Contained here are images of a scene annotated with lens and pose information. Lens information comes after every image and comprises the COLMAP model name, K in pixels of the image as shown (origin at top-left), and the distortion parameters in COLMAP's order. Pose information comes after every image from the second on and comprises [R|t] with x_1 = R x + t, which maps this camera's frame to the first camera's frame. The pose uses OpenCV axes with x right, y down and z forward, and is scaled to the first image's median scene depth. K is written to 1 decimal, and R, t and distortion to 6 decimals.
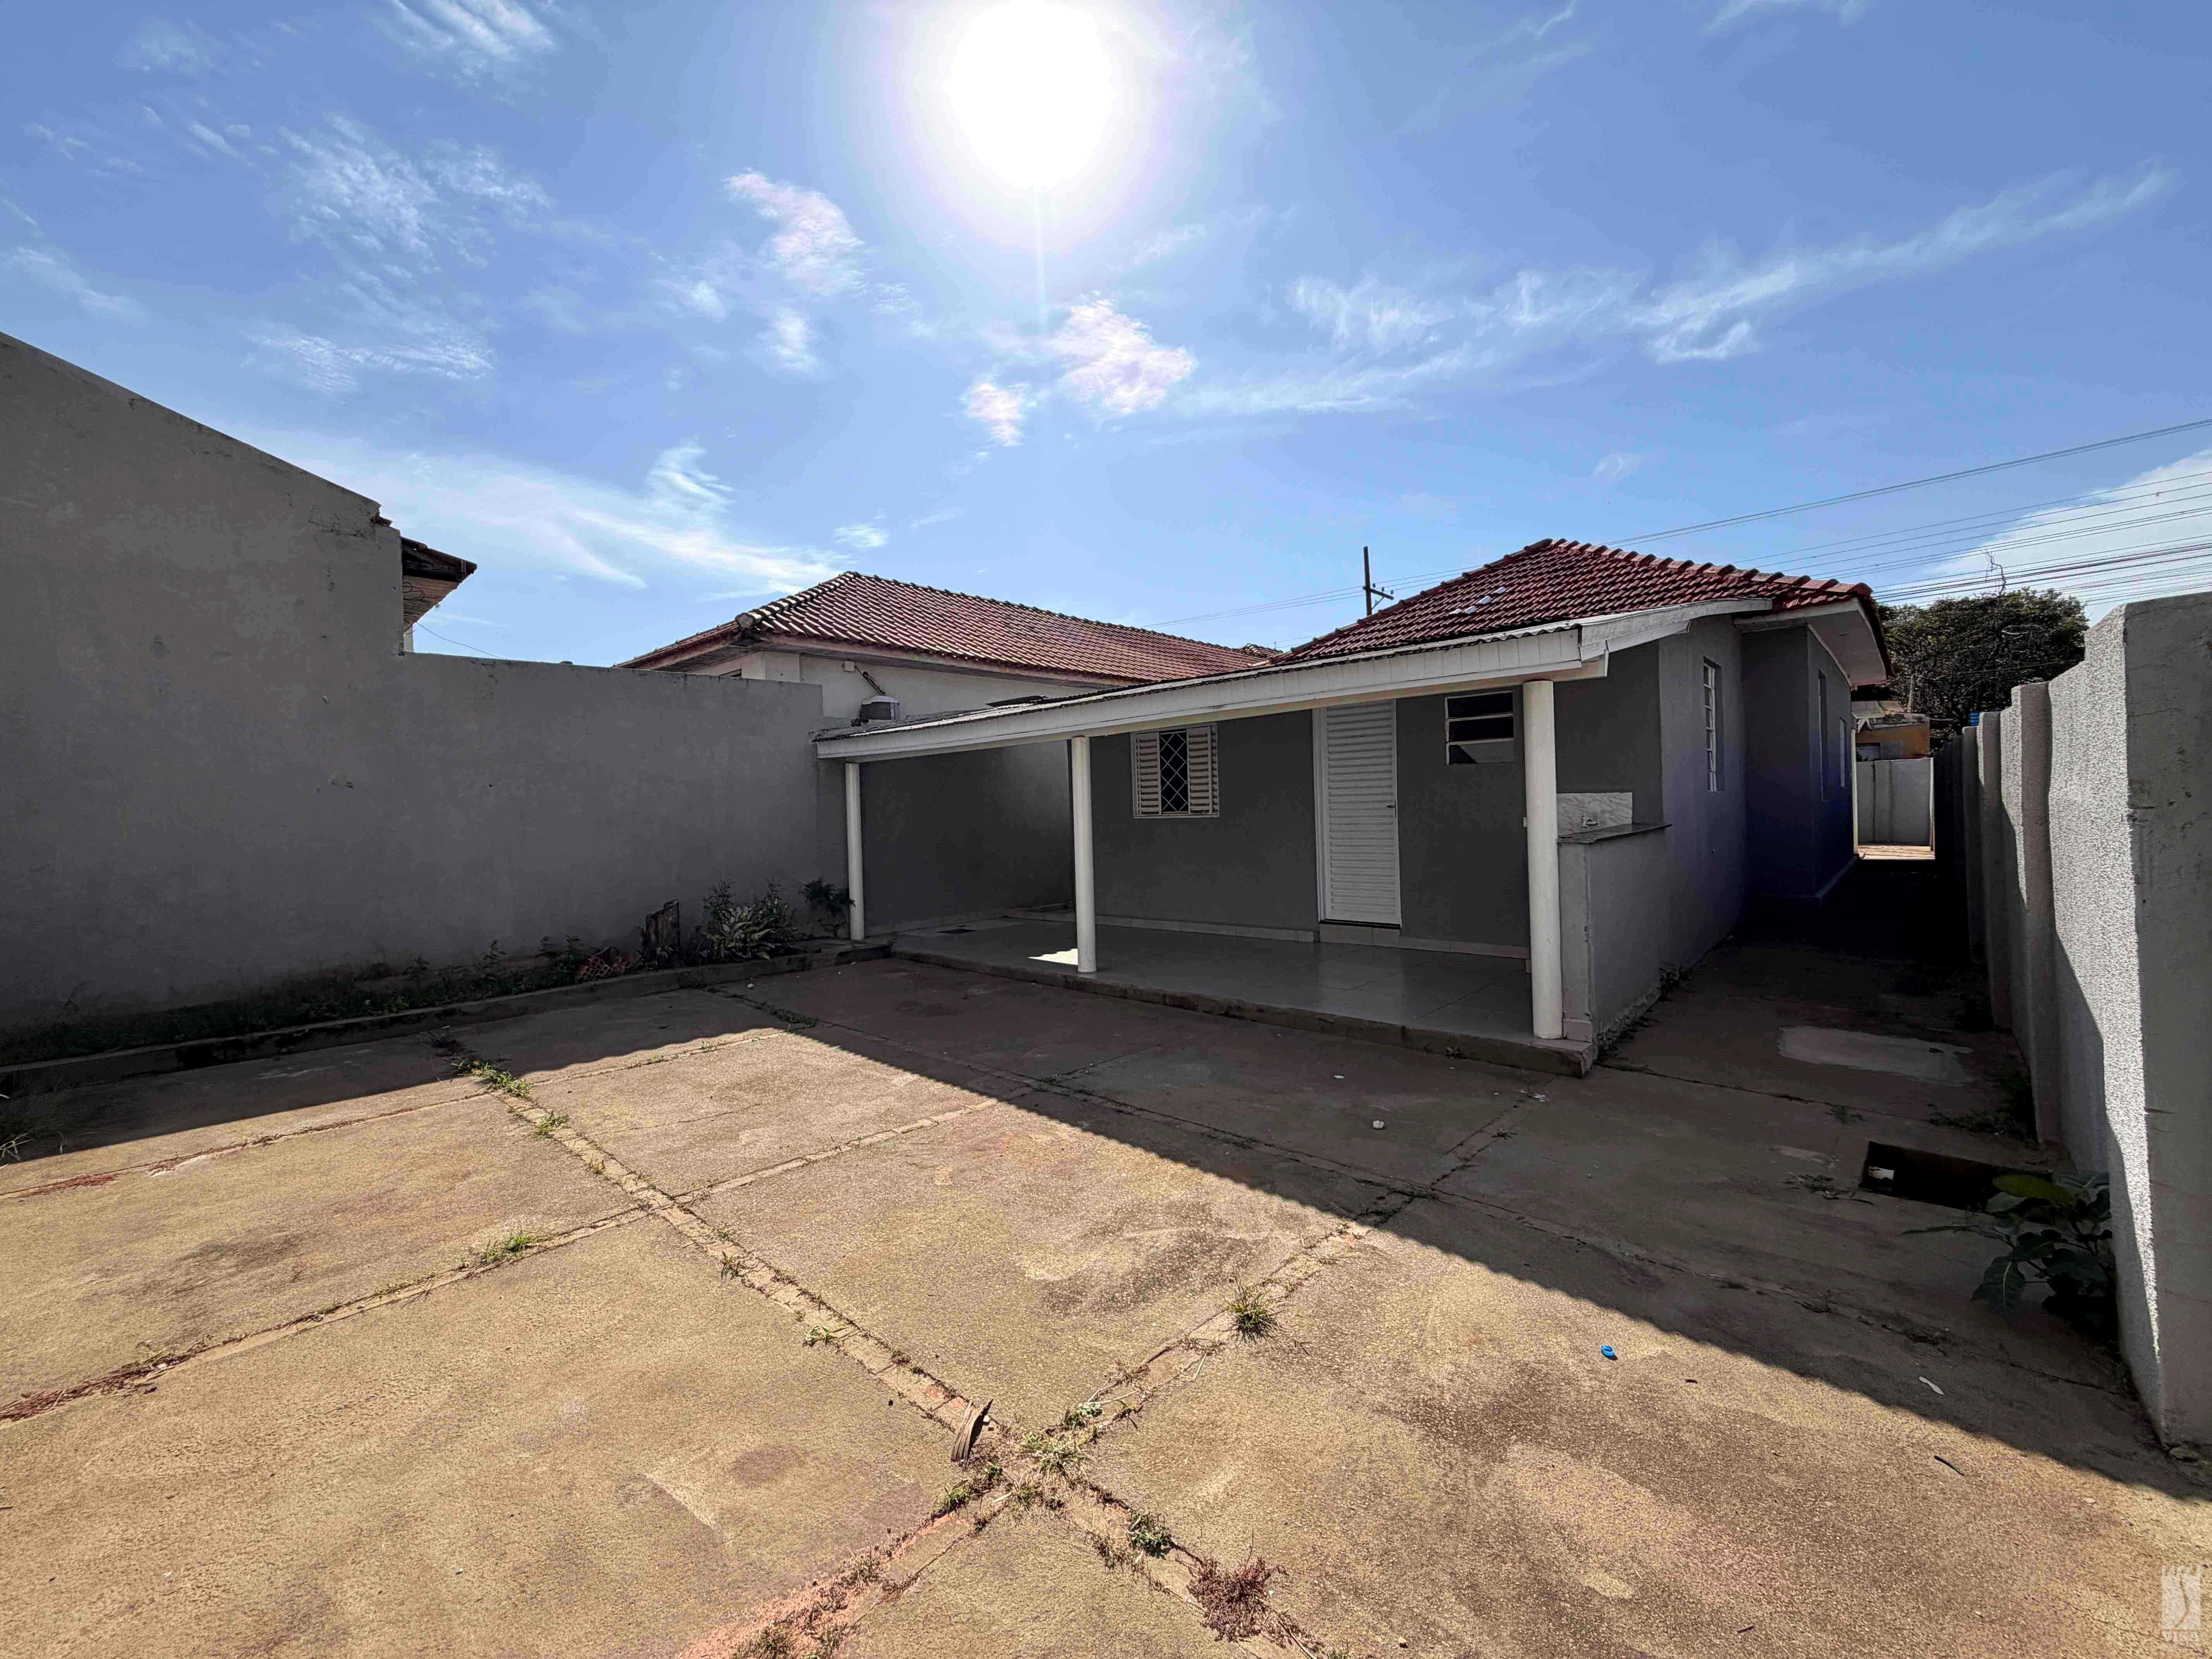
lens RADIAL K [[880.2, 0, 1106.0], [0, 880.2, 829.5], [0, 0, 1]] dist [0.000371, -0.000222]
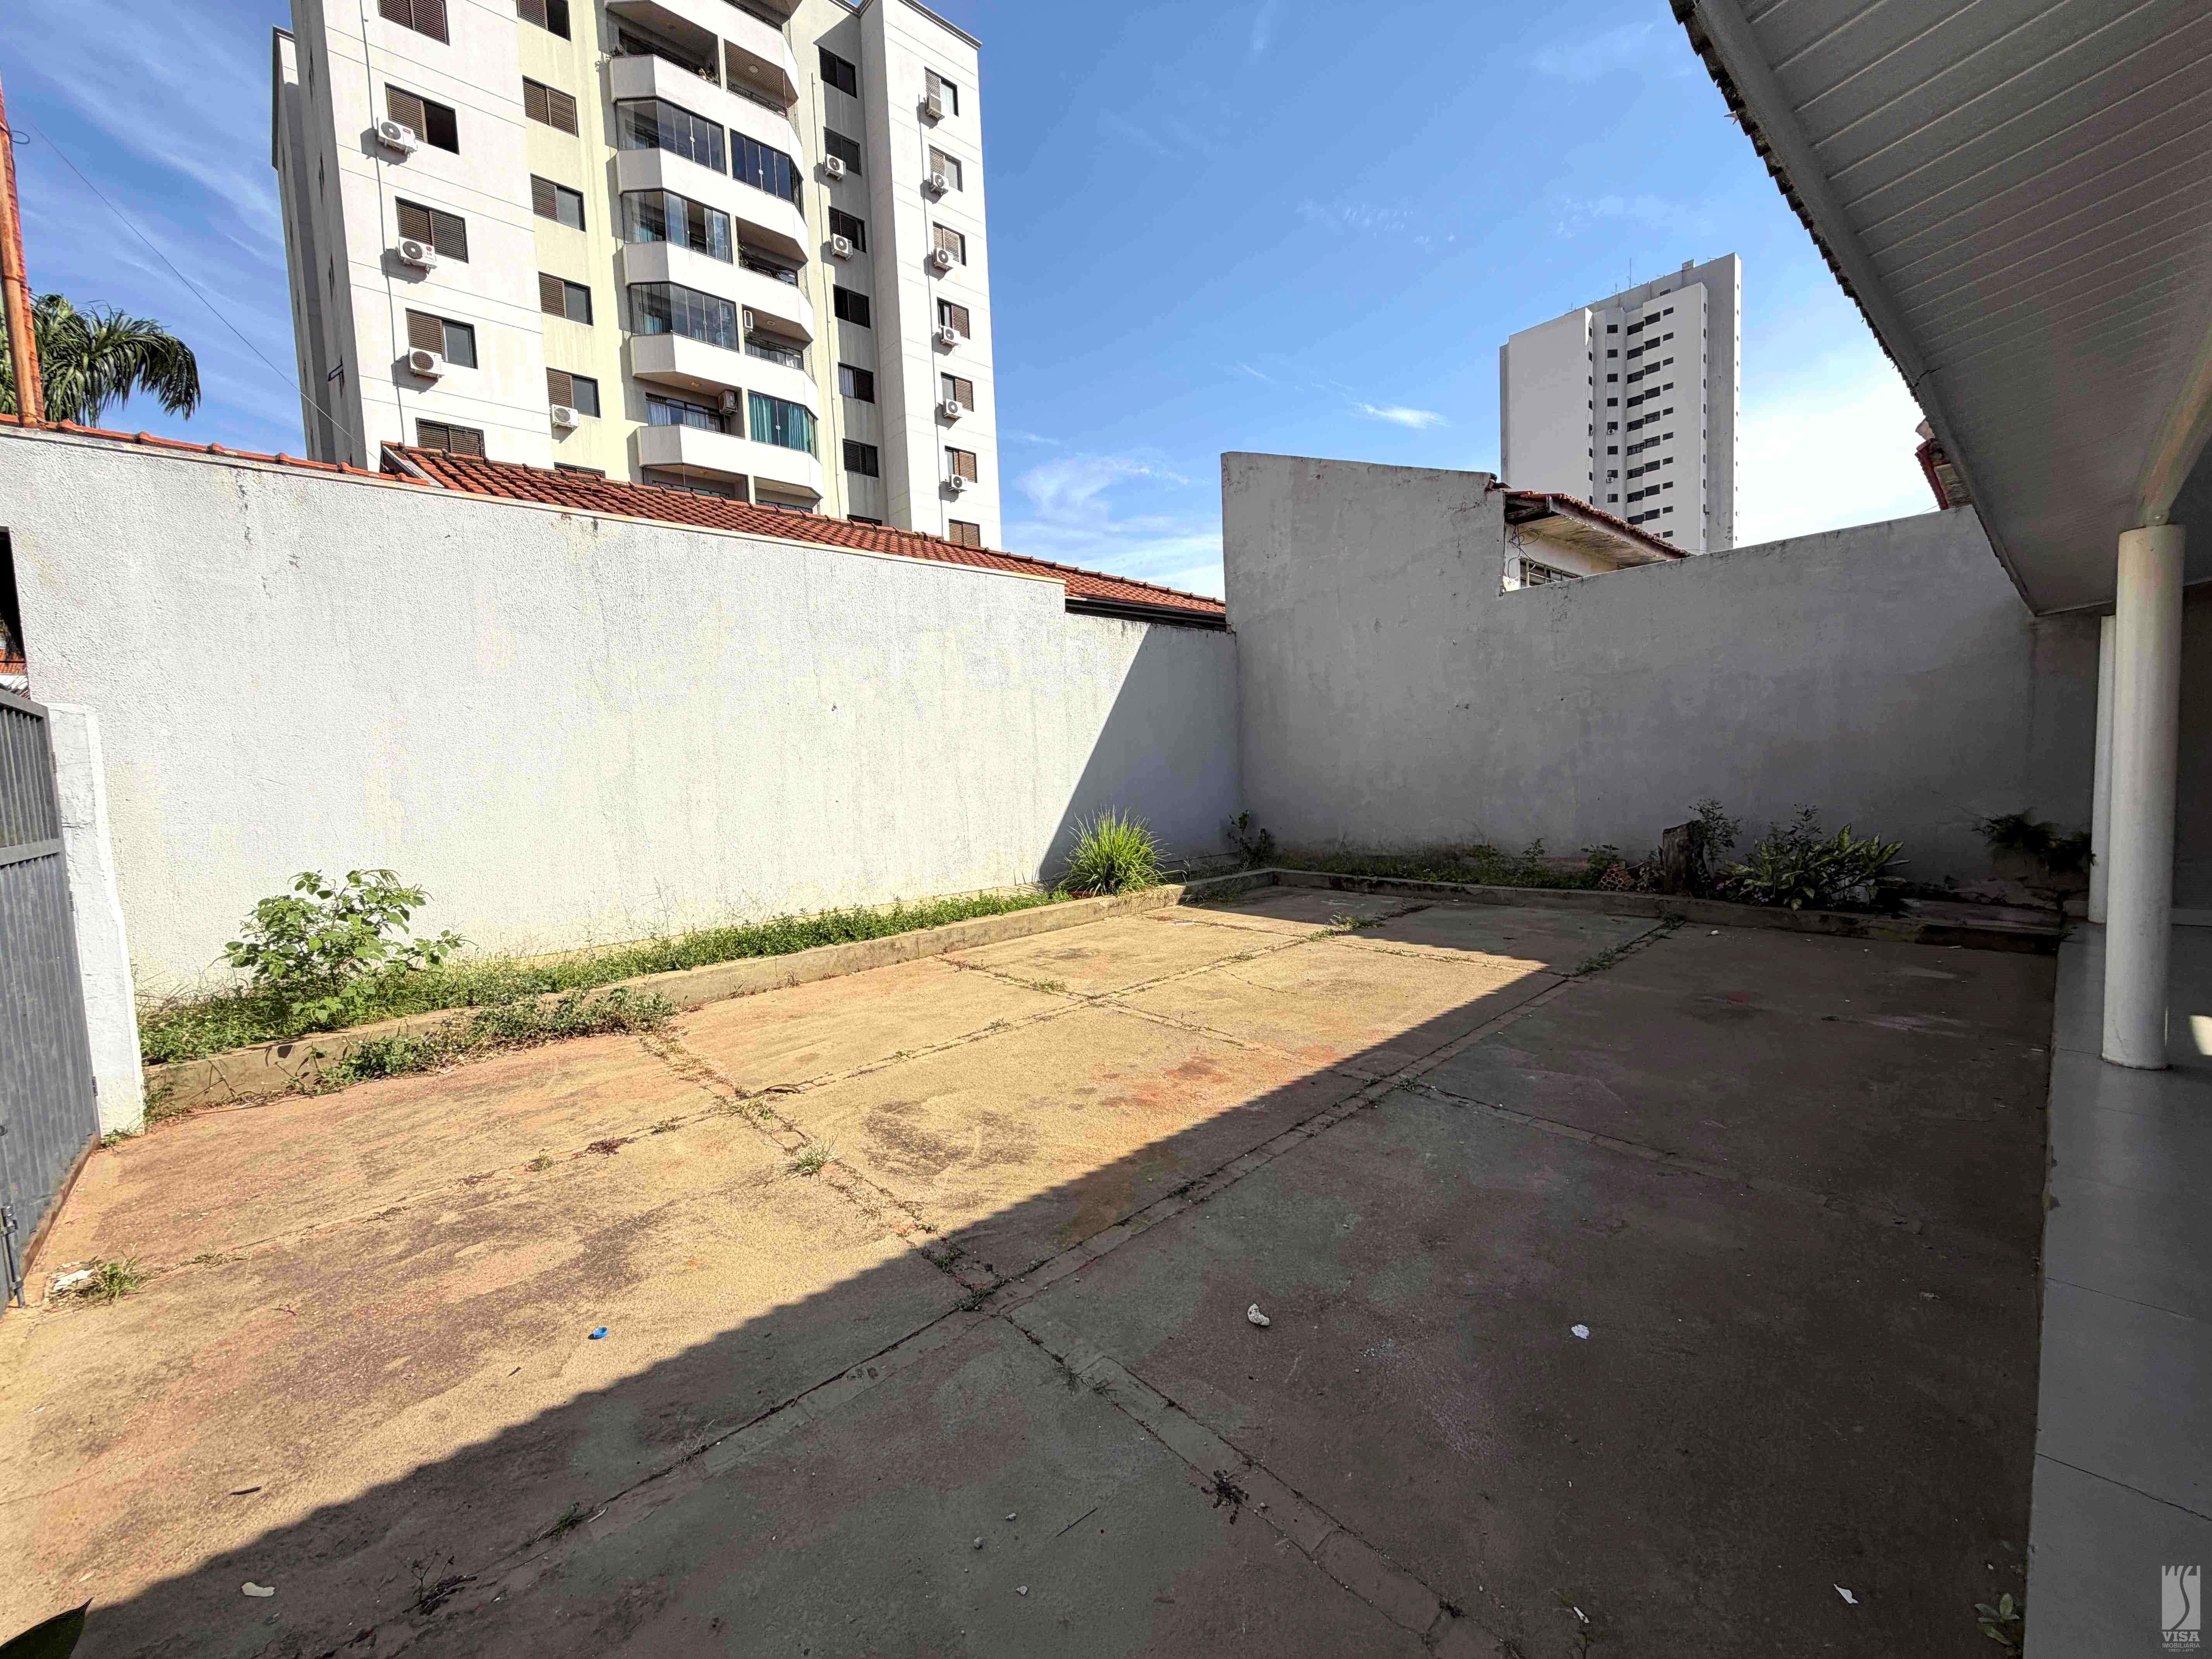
lens RADIAL K [[880.2, 0, 1106.0], [0, 880.2, 829.5], [0, 0, 1]] dist [0.000371, -0.000222]
pose [[-0.072525, 0.105436, -0.991778, 1.052043], [0.021289, 0.994334, 0.104151, -0.036097], [0.997139, -0.013560, -0.074359, 1.199631]]
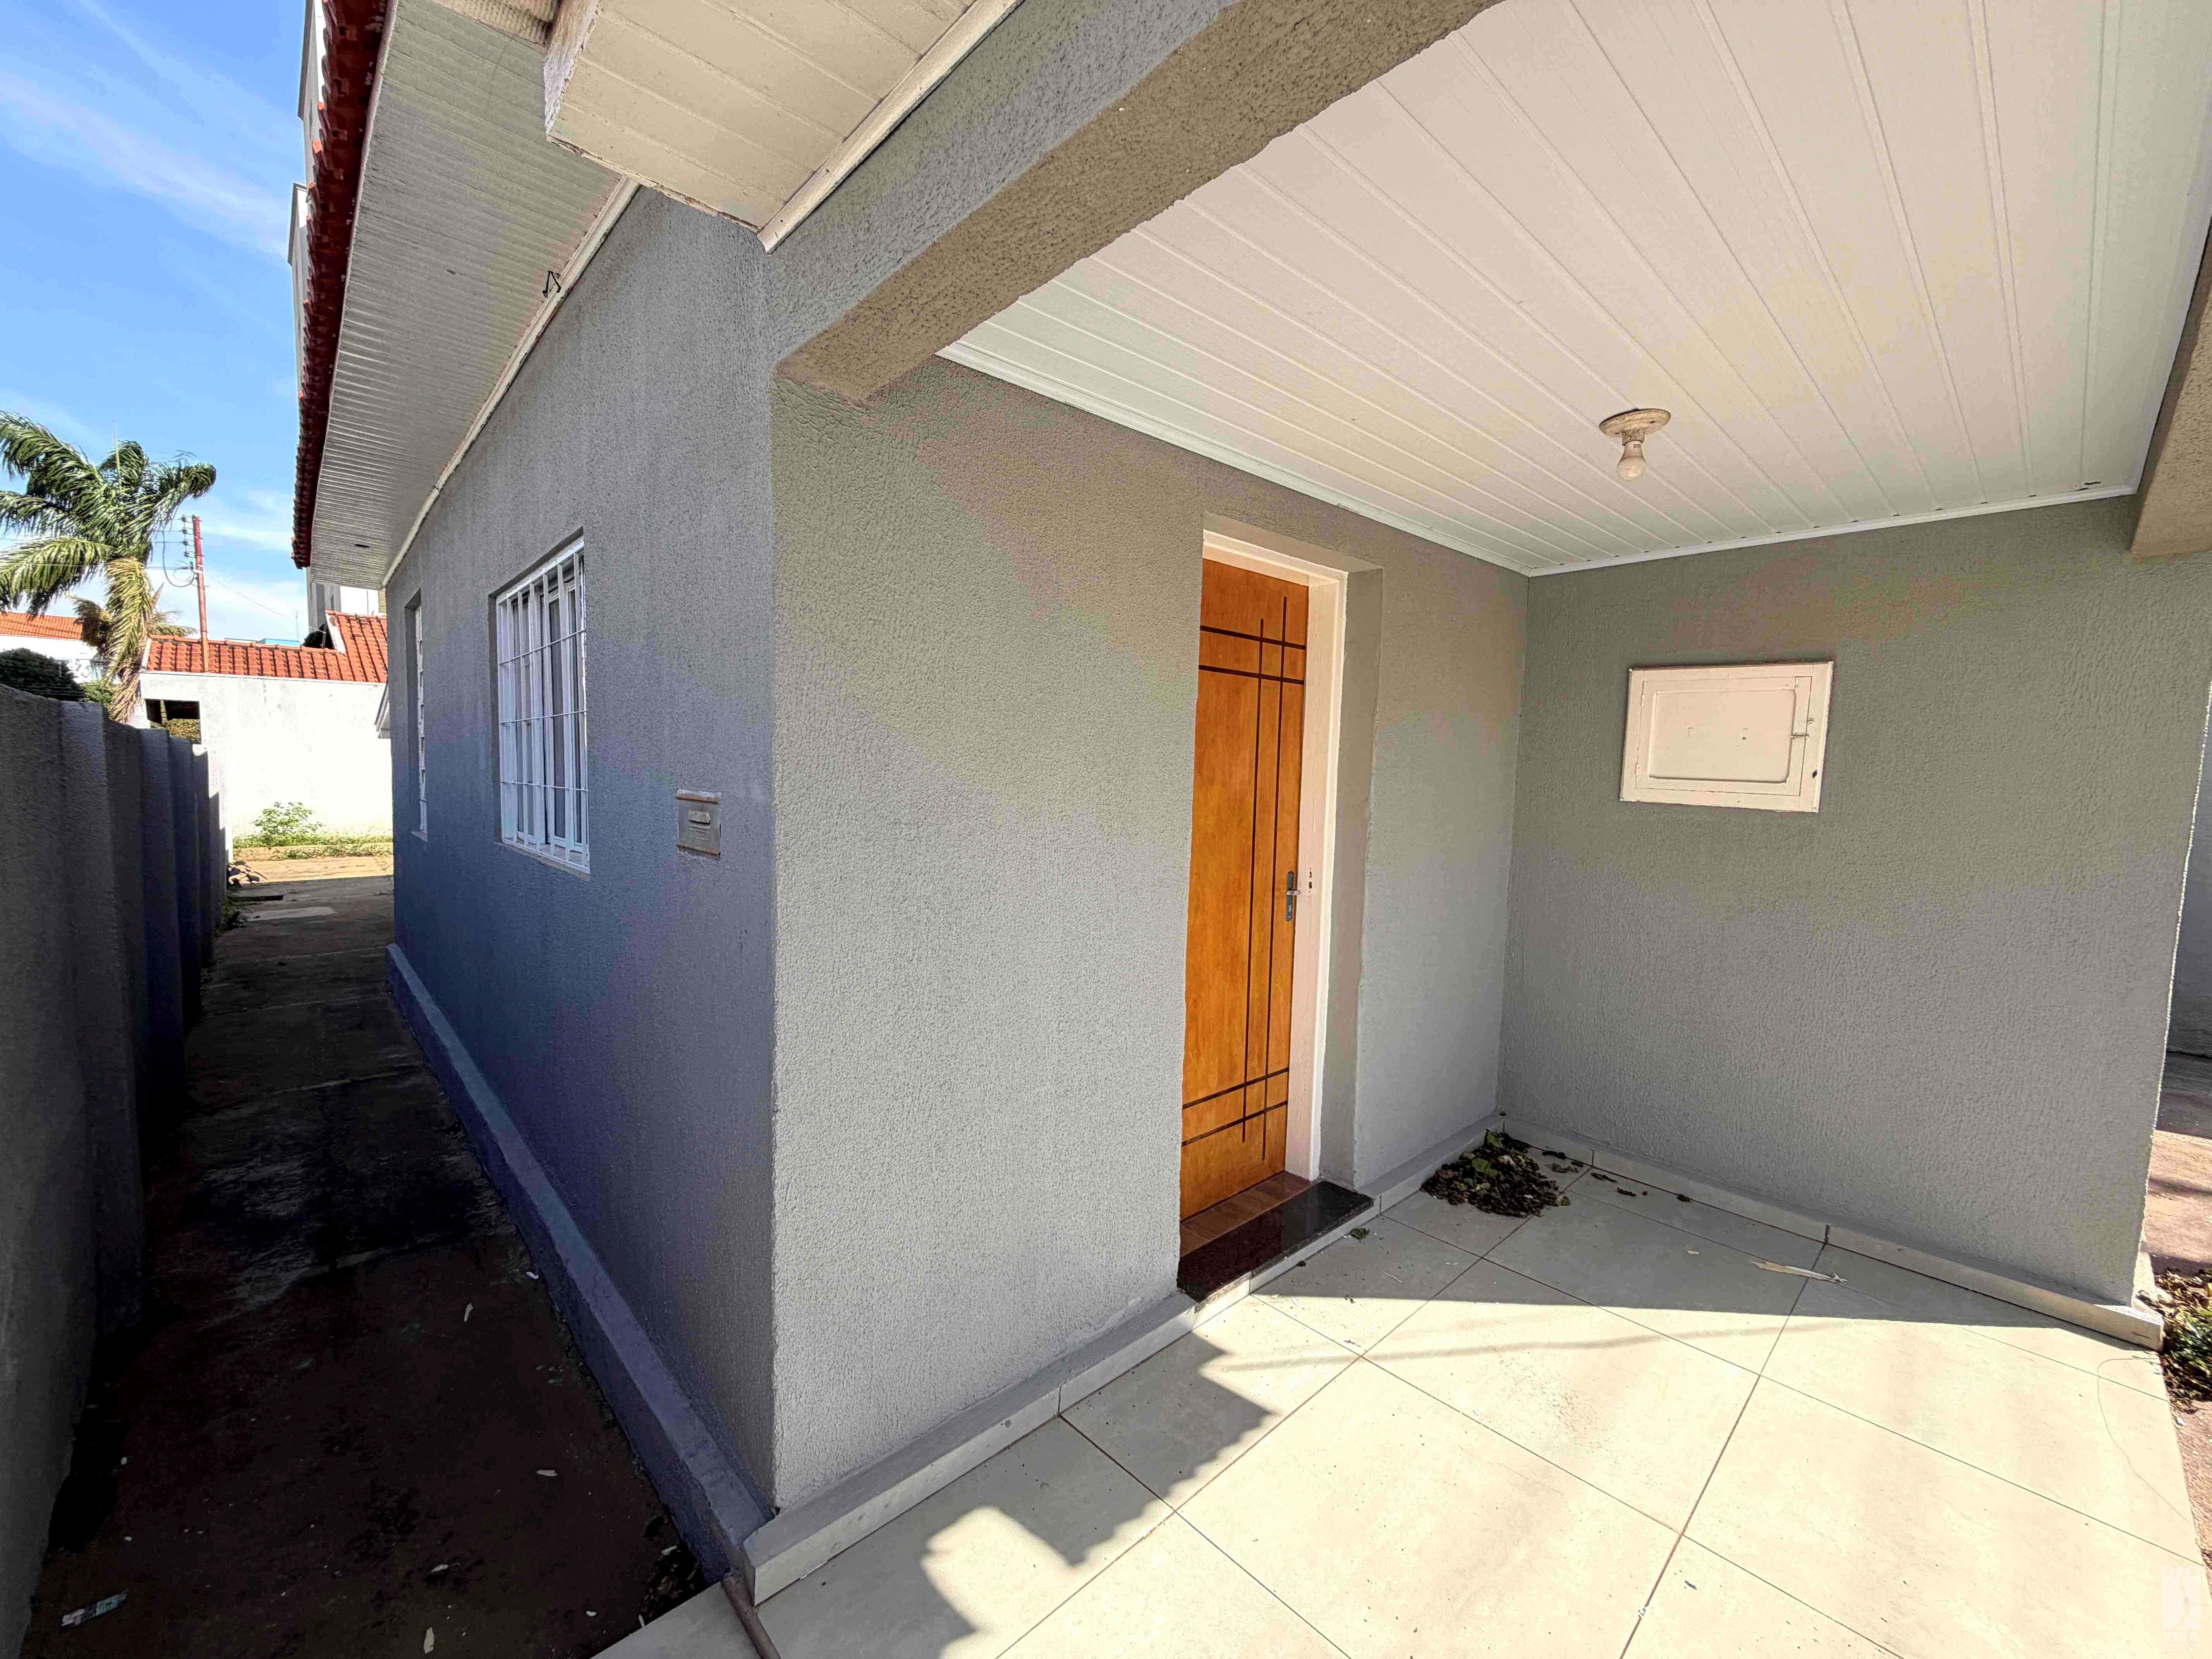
lens RADIAL K [[880.2, 0, 1106.0], [0, 880.2, 829.5], [0, 0, 1]] dist [0.000371, -0.000222]
pose [[-0.059555, 0.090825, -0.994084, 3.888977], [-0.030519, 0.995221, 0.092758, -0.256337], [0.997758, 0.035863, -0.056498, 4.199647]]
